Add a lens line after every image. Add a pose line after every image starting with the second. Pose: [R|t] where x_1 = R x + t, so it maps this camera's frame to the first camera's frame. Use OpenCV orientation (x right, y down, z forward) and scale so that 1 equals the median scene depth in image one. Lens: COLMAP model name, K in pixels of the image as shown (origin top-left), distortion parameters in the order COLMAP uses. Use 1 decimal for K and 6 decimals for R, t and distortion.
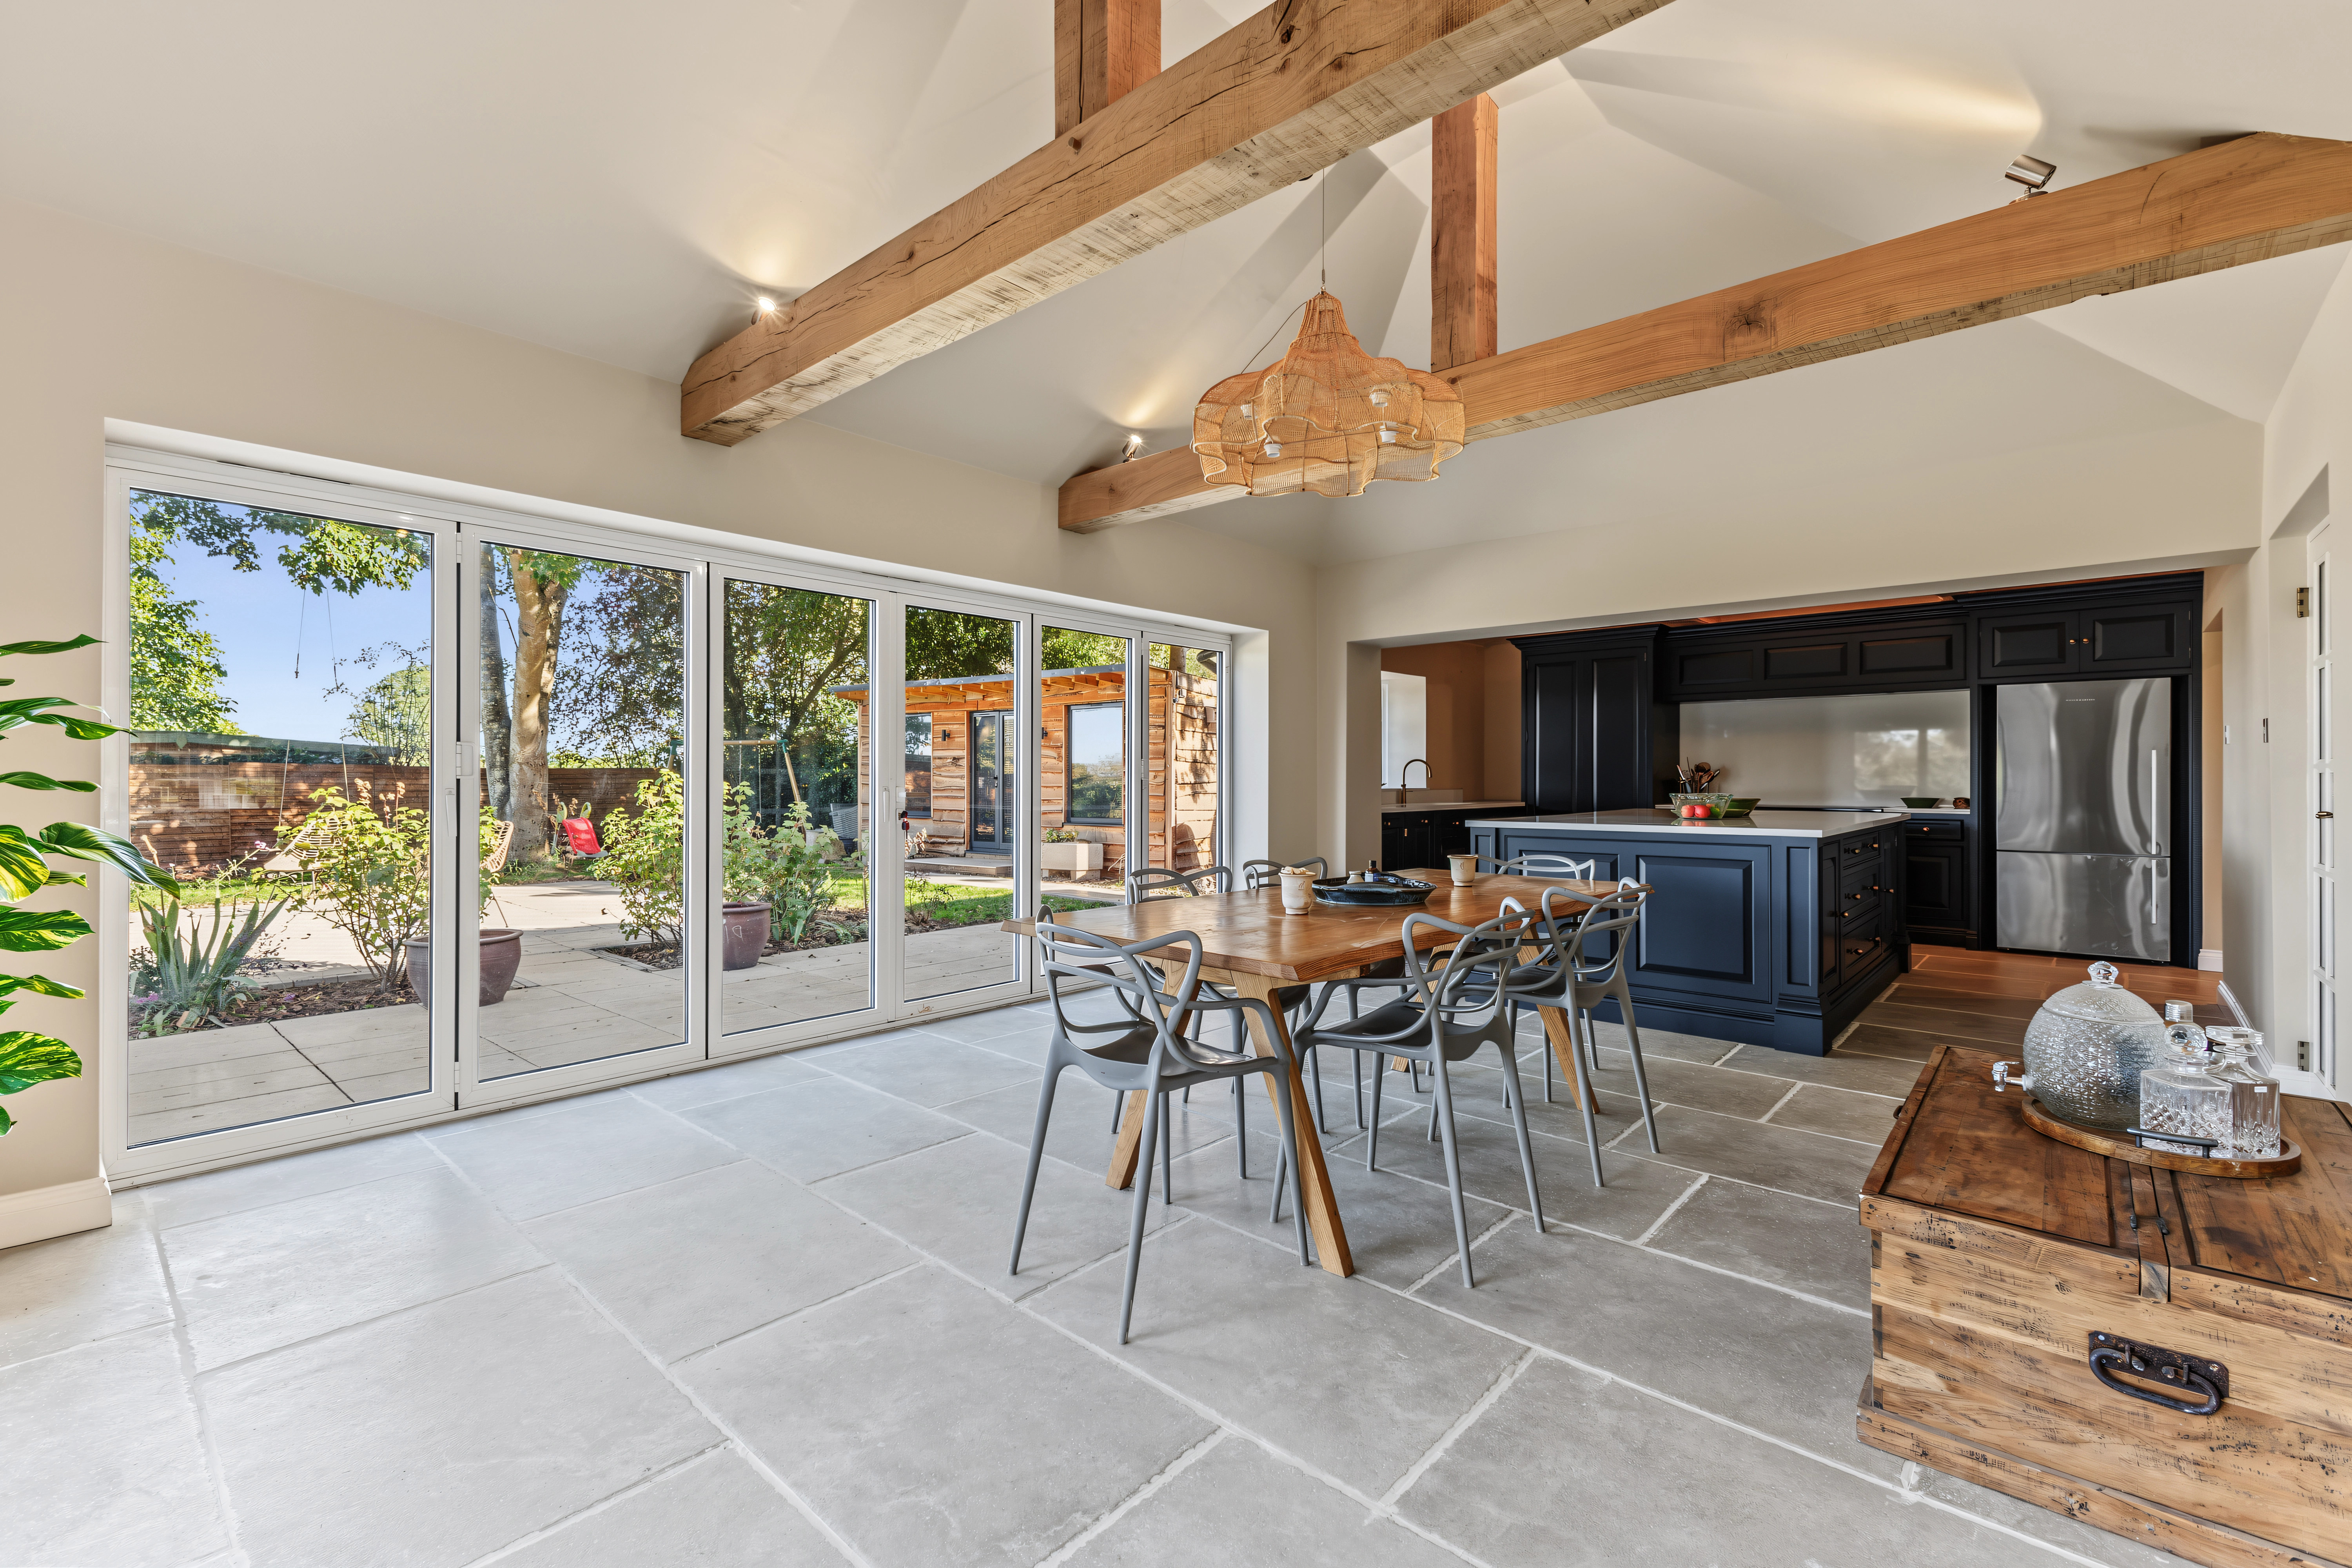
lens RADIAL K [[1028.6, 0, 1164.2], [0, 1028.6, 779.4], [0, 0, 1]] dist [0.005295, -0.000243]
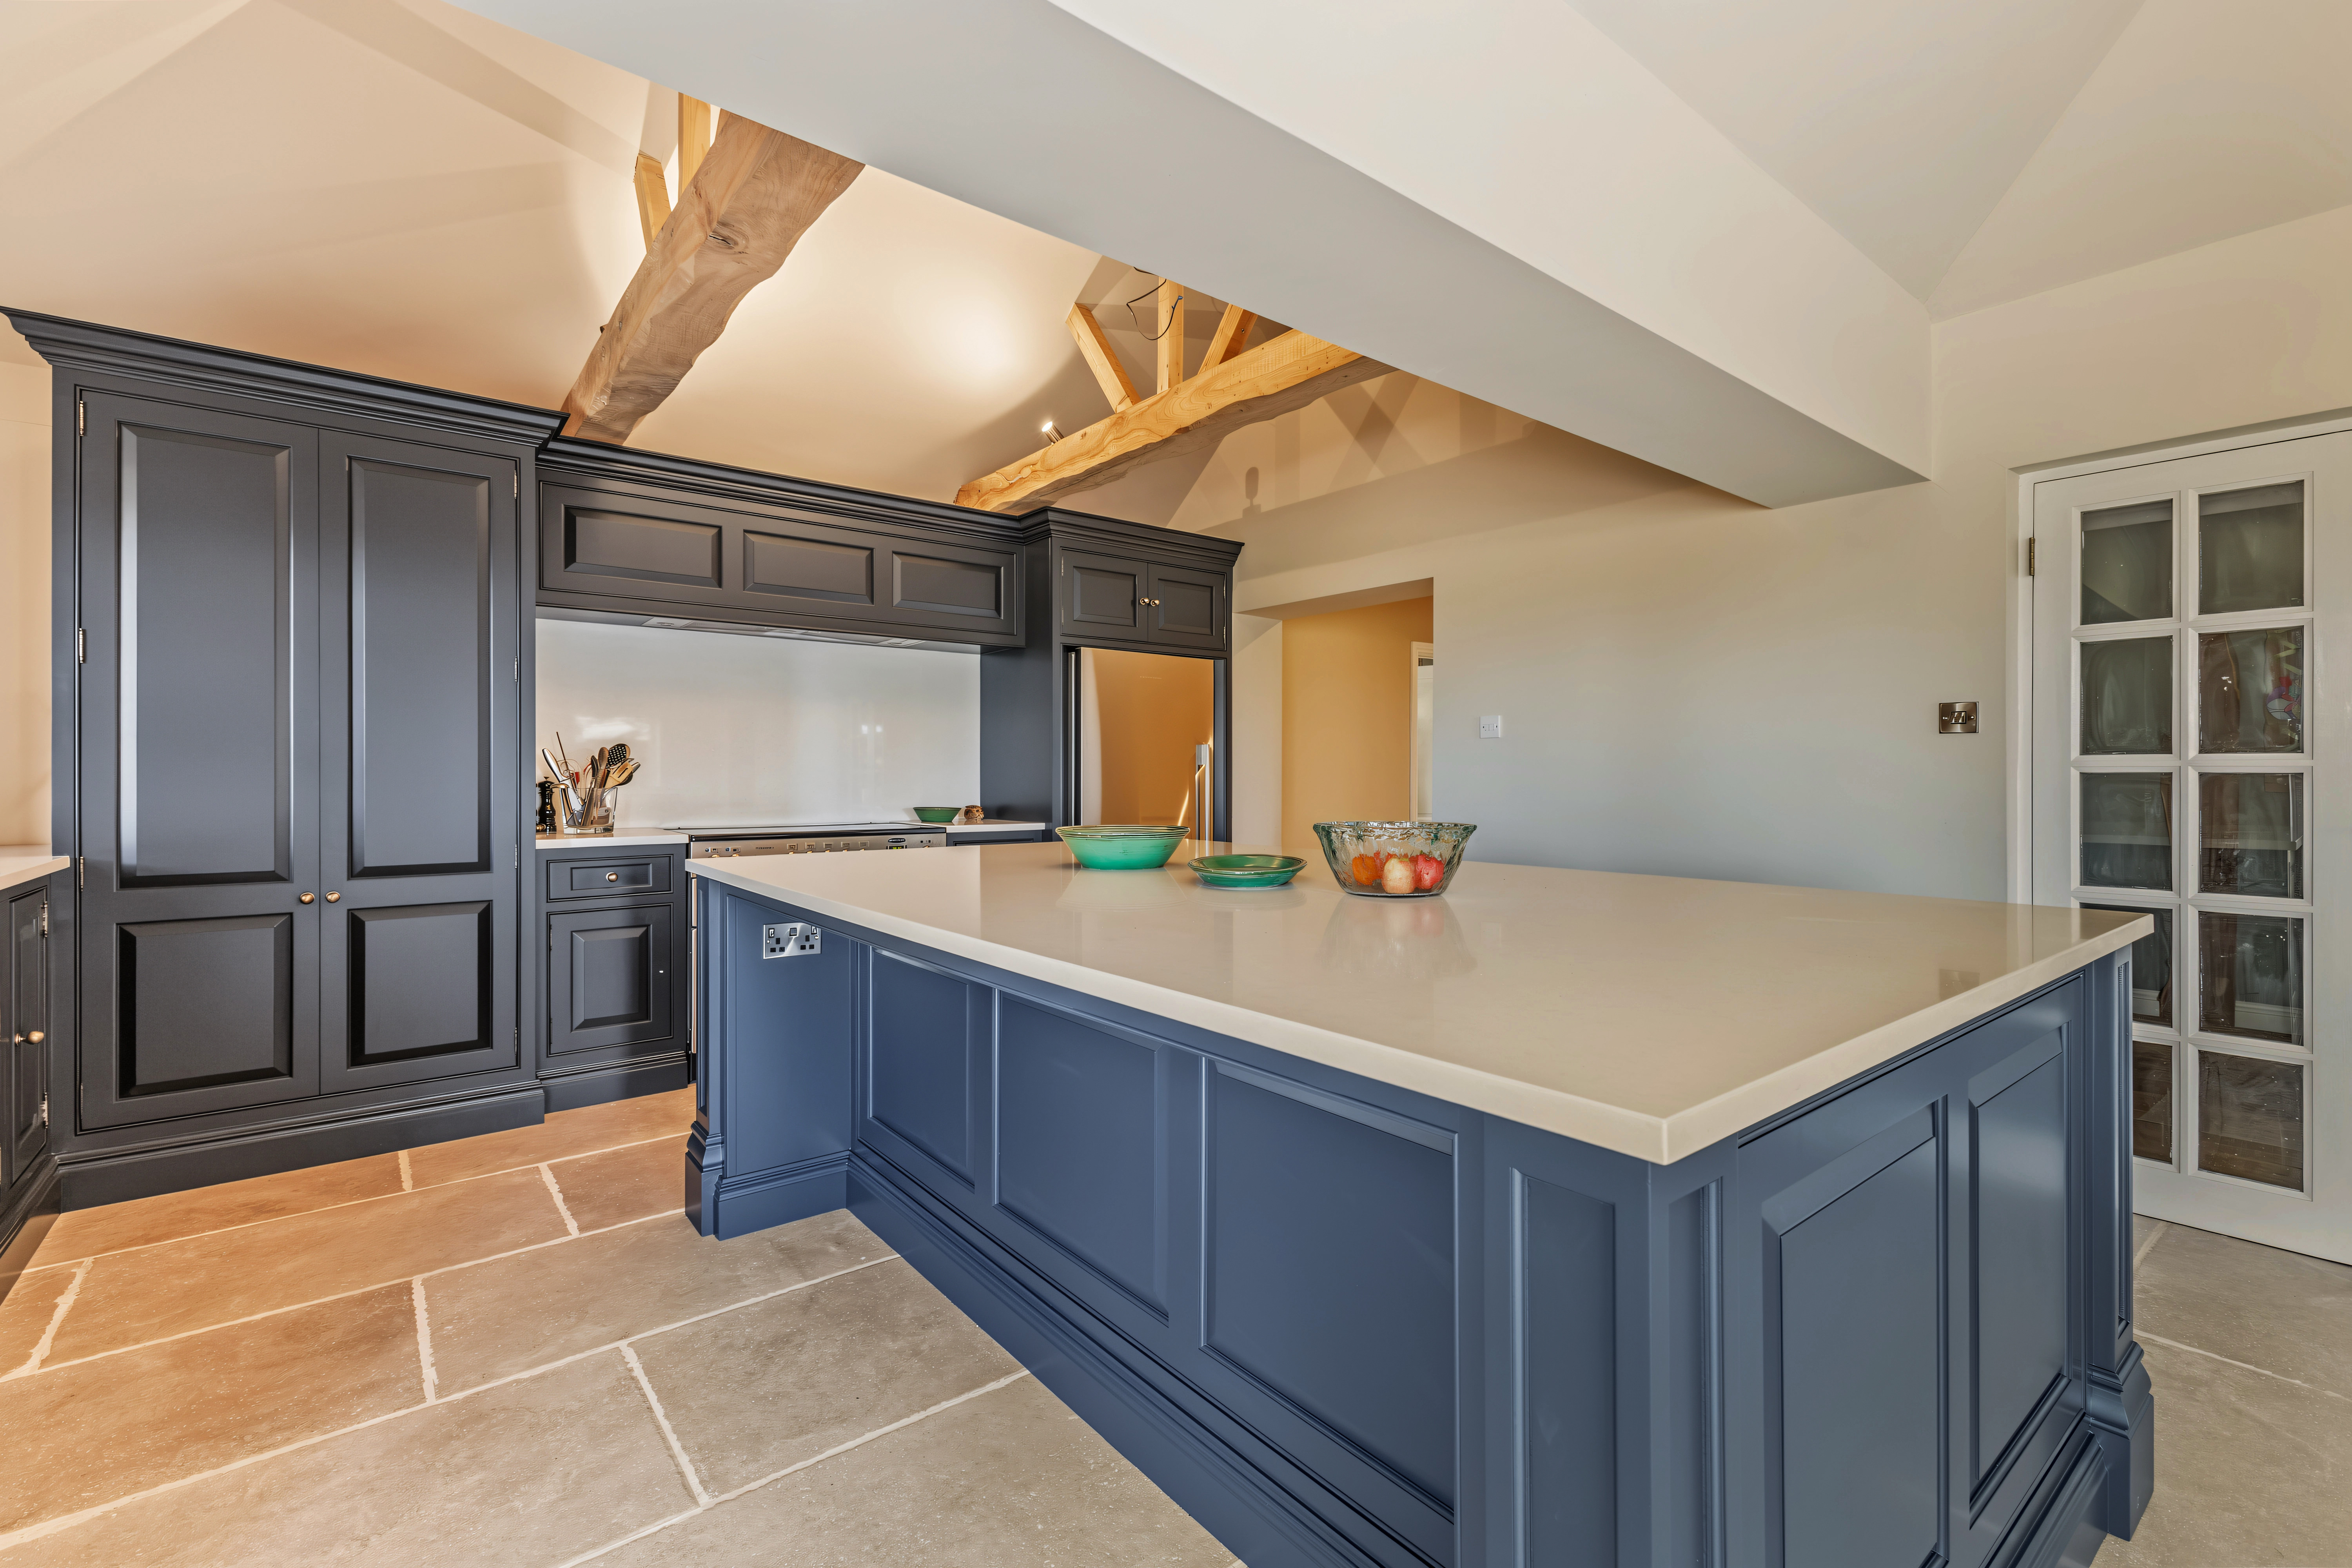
lens RADIAL K [[1028.6, 0, 1168.0], [0, 1028.6, 778.1], [0, 0, 1]] dist [0.005295, -0.000243]
pose [[0.172064, -0.002785, 0.985082, 0.165888], [0.001044, 0.999996, 0.002645, -0.003000], [-0.985085, 0.000574, 0.172066, 1.106028]]
